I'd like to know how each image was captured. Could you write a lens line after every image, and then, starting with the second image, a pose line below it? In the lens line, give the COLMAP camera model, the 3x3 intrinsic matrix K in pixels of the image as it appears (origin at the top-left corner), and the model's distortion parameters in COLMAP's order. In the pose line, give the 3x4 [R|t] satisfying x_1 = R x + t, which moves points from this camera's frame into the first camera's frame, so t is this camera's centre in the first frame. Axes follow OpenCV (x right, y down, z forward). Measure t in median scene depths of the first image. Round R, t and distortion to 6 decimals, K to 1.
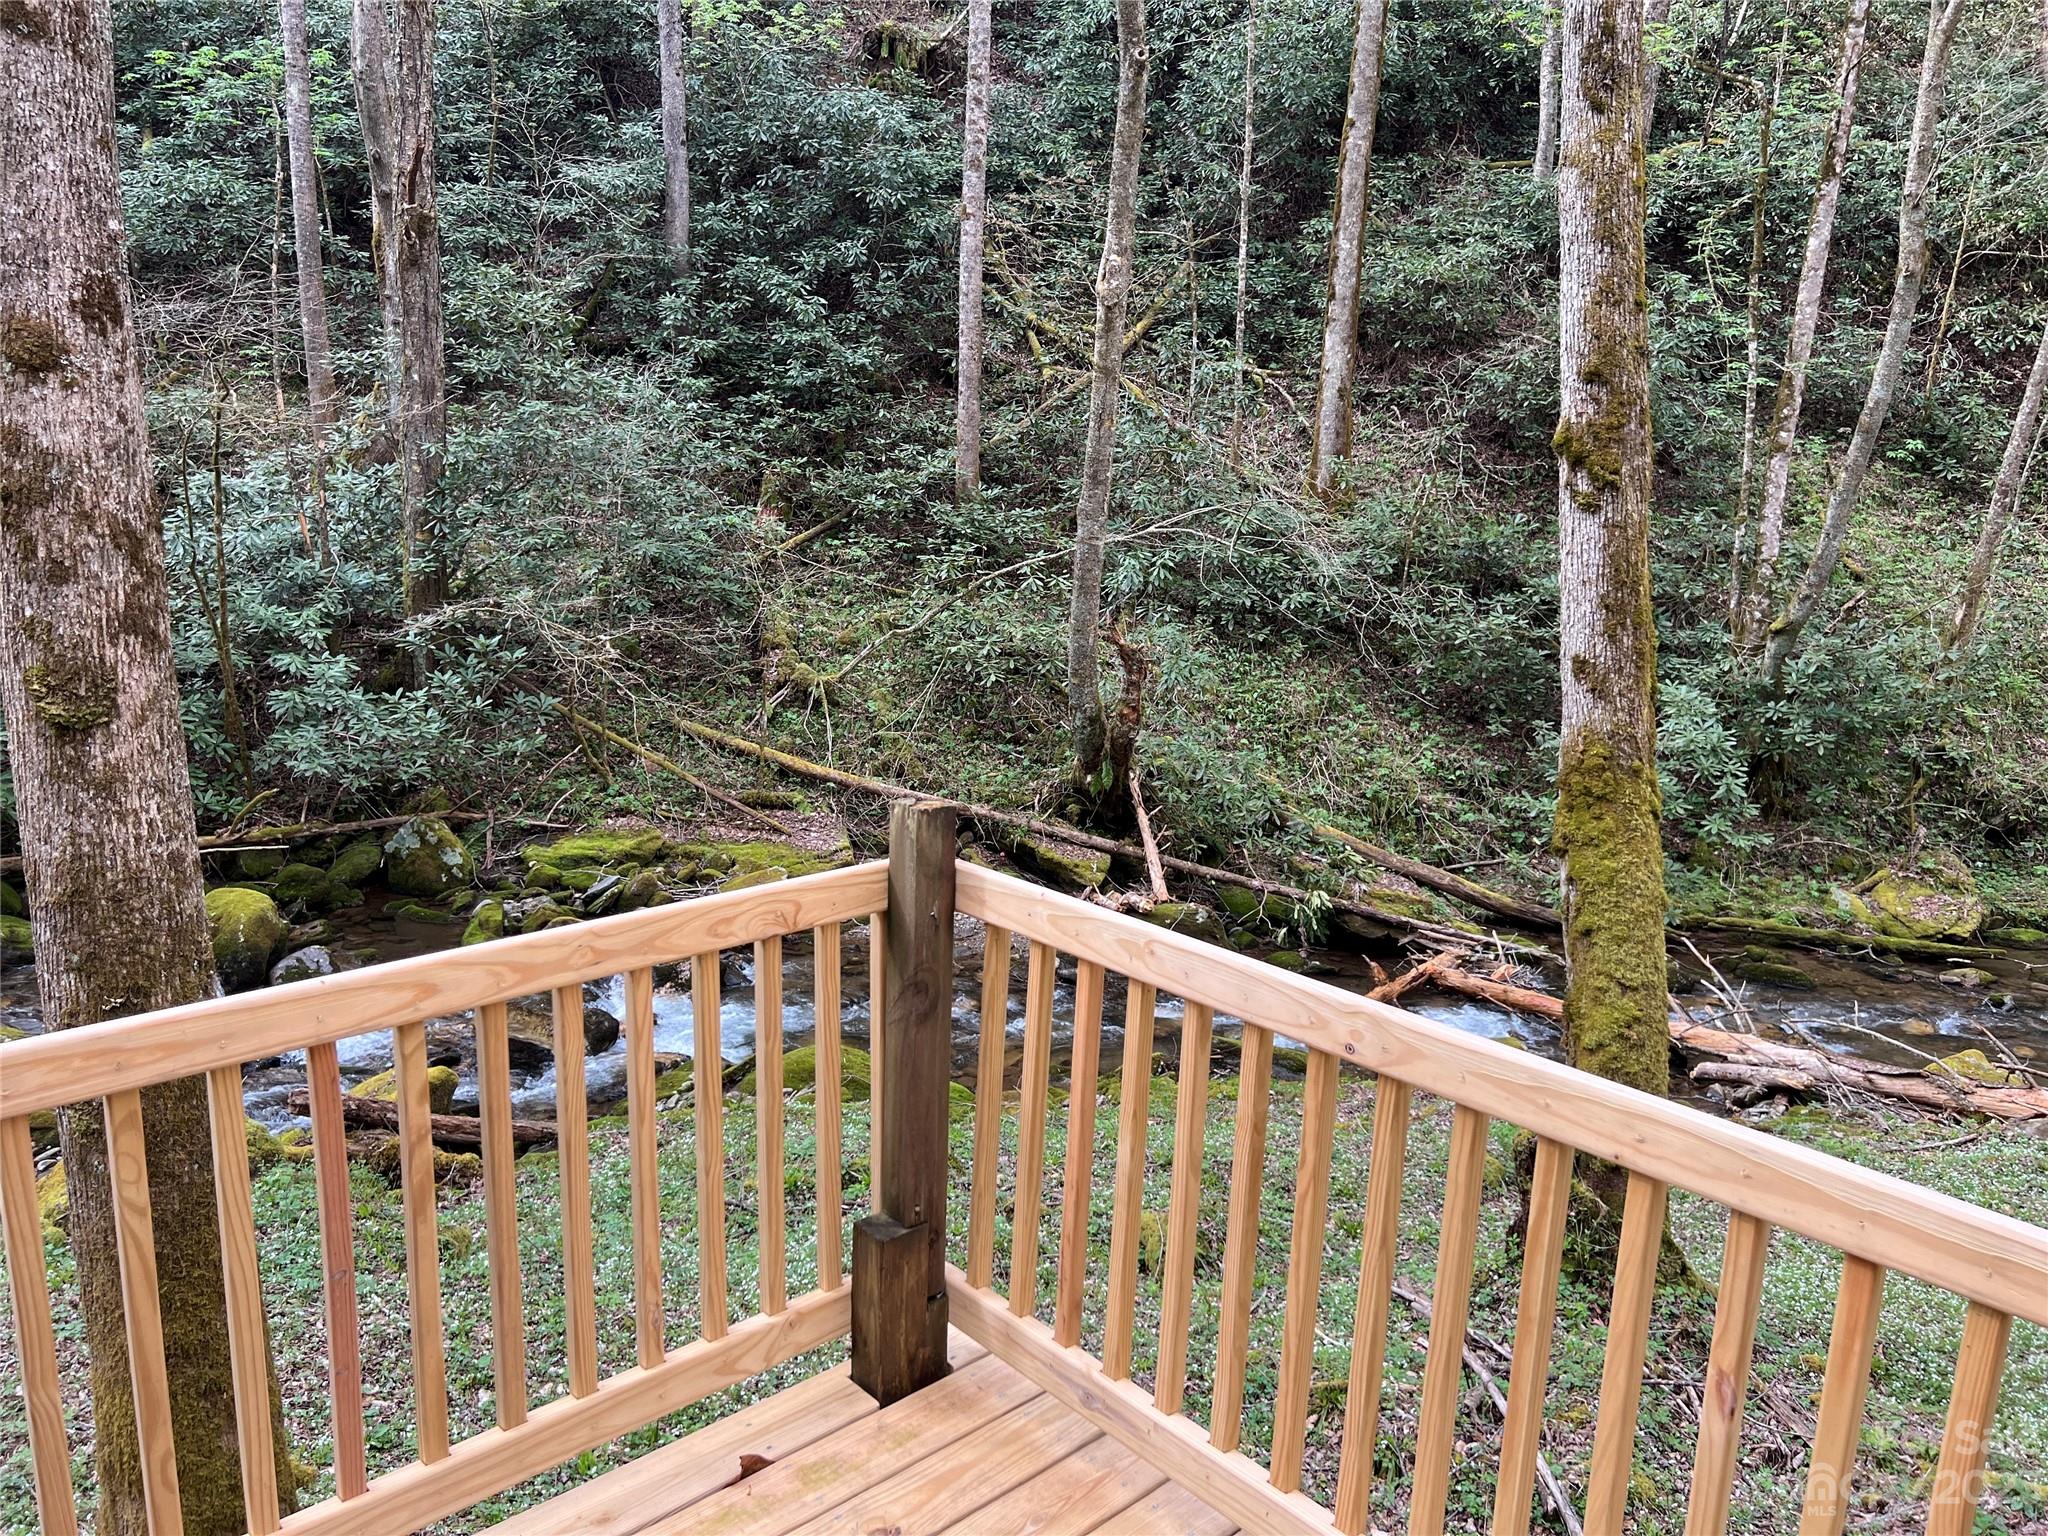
lens RADIAL K [[1543.2, 0, 1042.2], [0, 1543.2, 760.9], [0, 0, 1]] dist [0.062284, -0.074727]
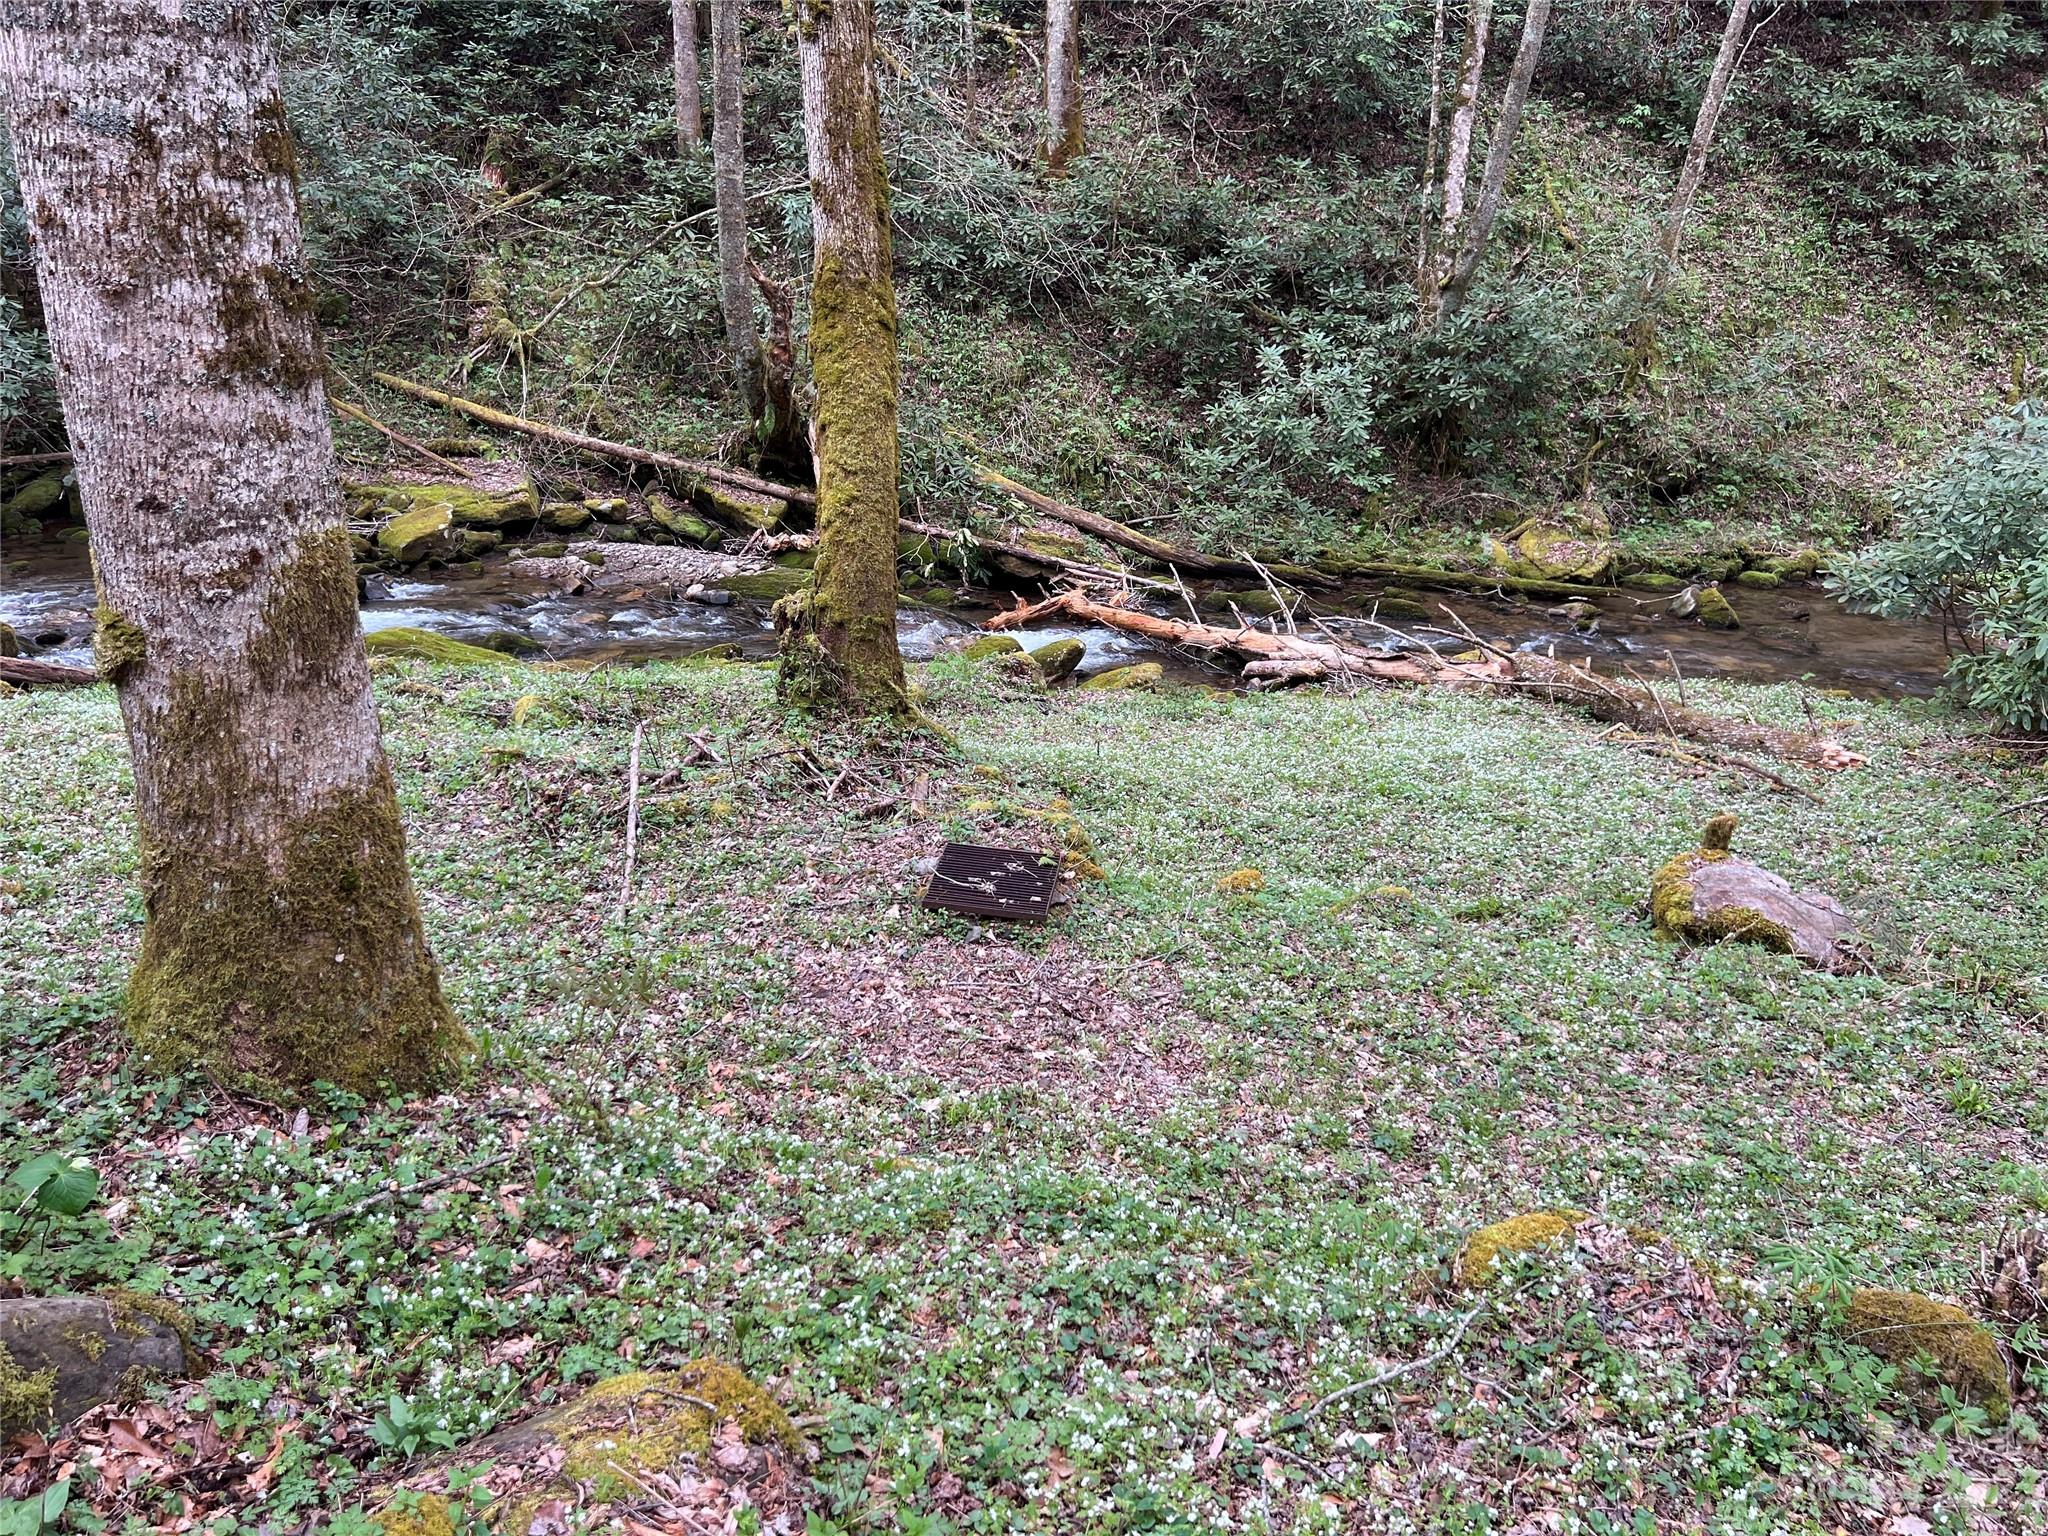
lens RADIAL K [[1543.2, 0, 1041.3], [0, 1543.2, 785.1], [0, 0, 1]] dist [0.062284, -0.074727]
pose [[0.999716, -0.006002, 0.023081, 0.195865], [0.001899, 0.984776, 0.173818, 0.069613], [-0.023772, -0.173725, 0.984507, -0.082300]]
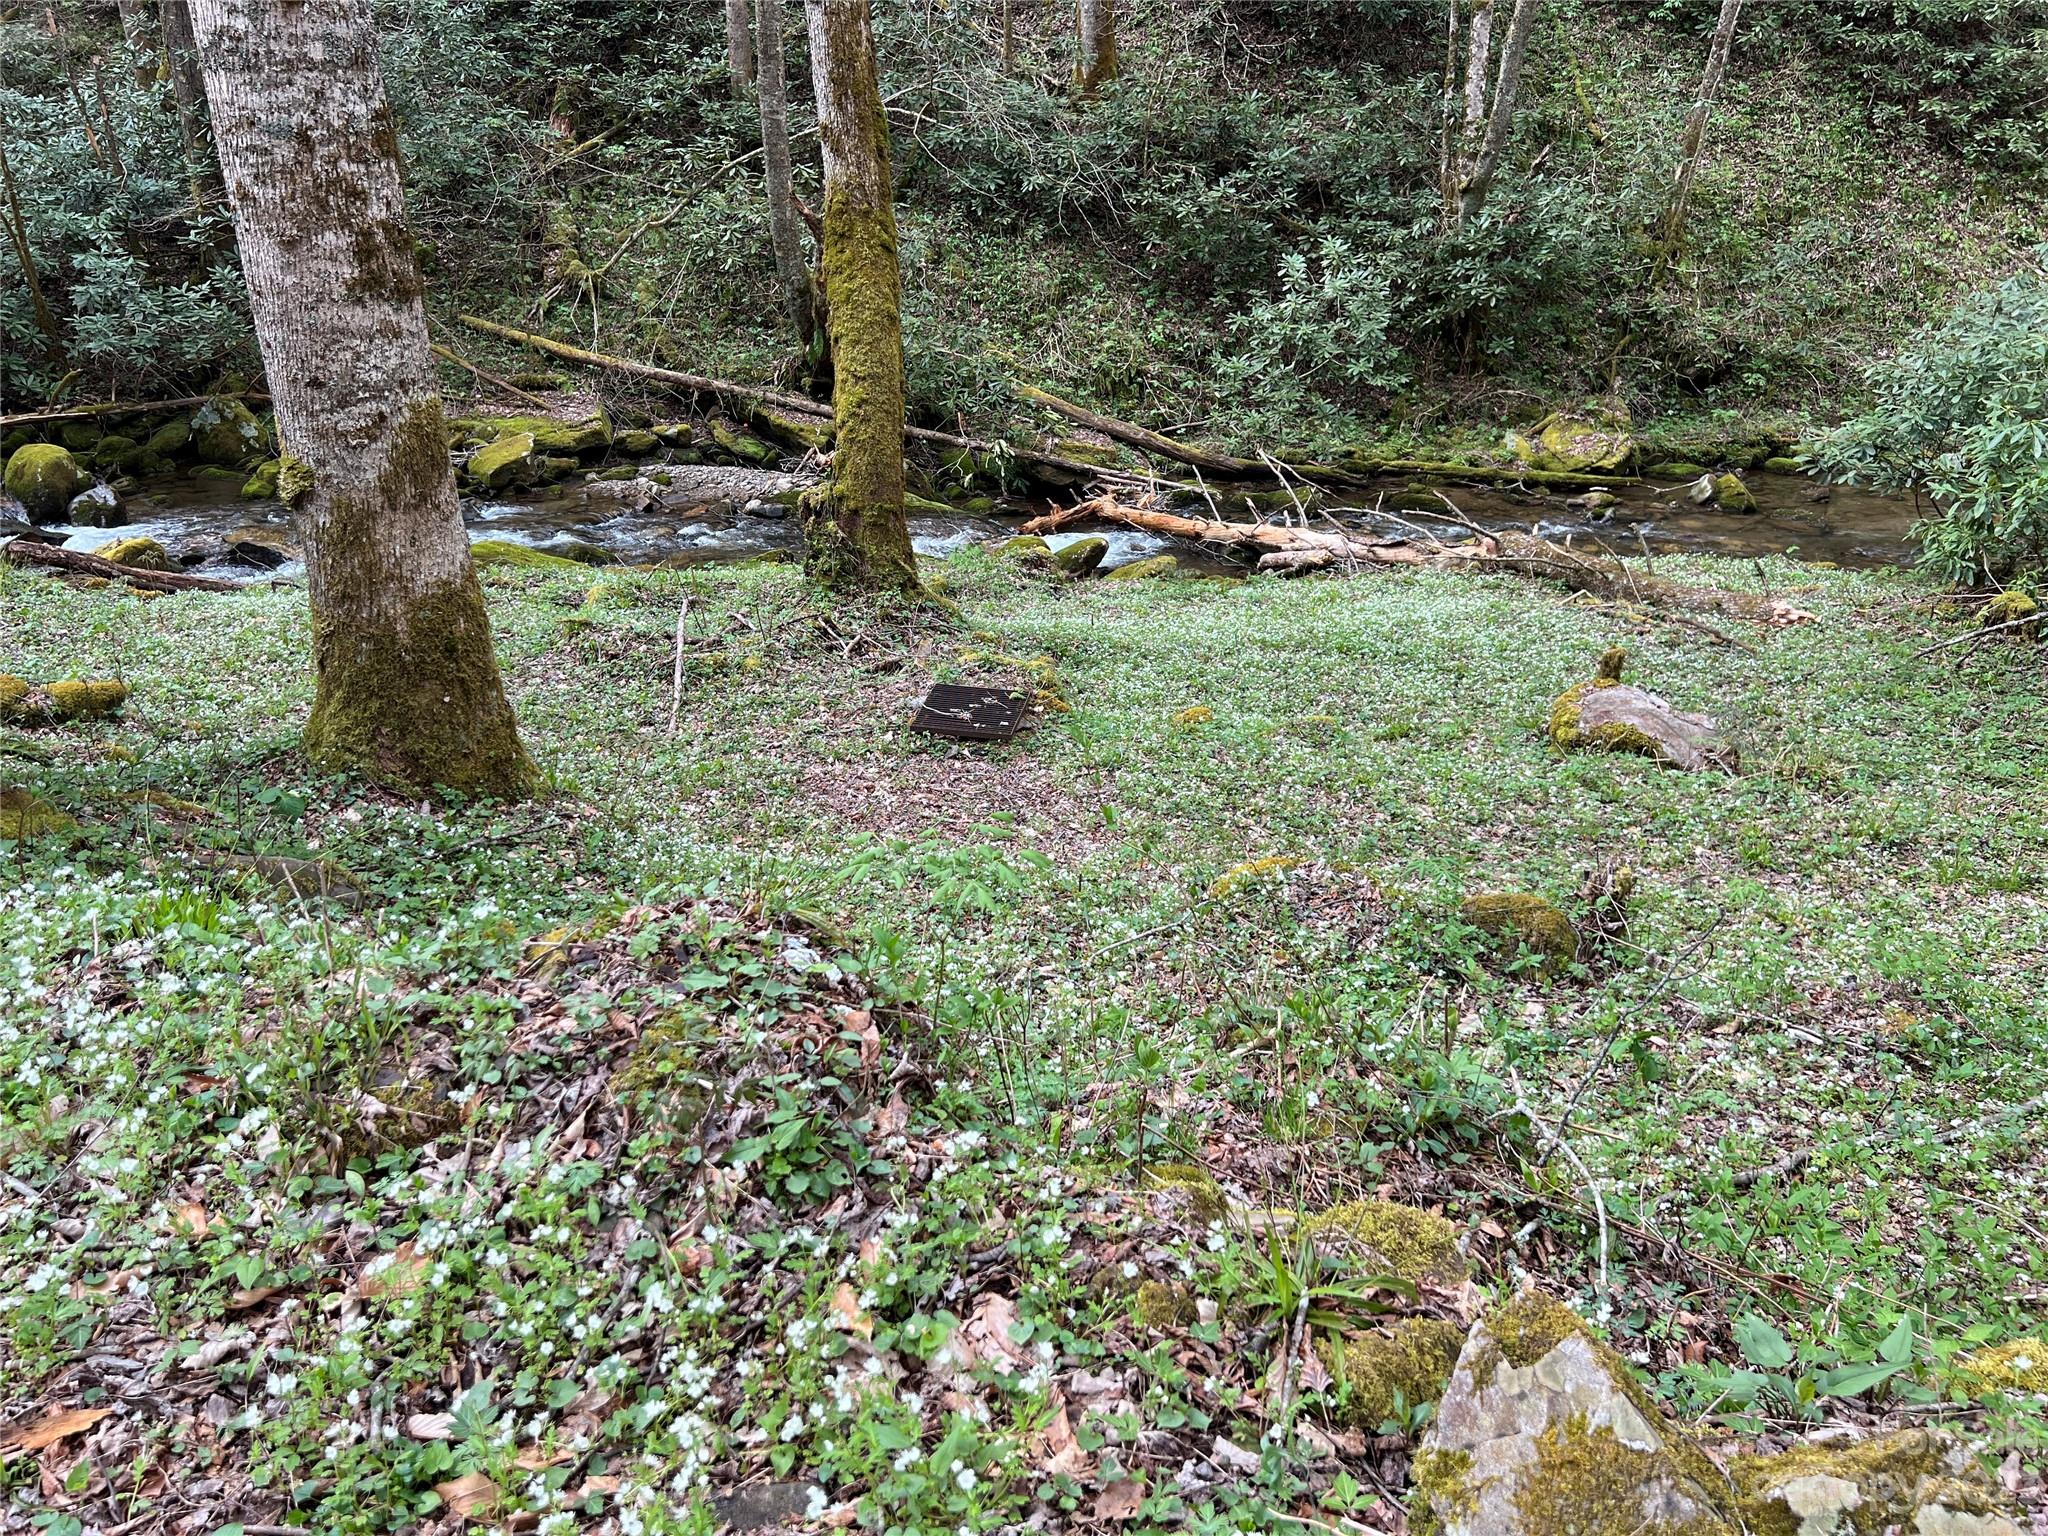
lens RADIAL K [[1543.2, 0, 1015.2], [0, 1543.2, 767.3], [0, 0, 1]] dist [0.062284, -0.074727]
pose [[0.998495, -0.026253, -0.048148, 0.226202], [0.035660, 0.977830, 0.206343, 0.080833], [0.041664, -0.207749, 0.977294, -0.159541]]
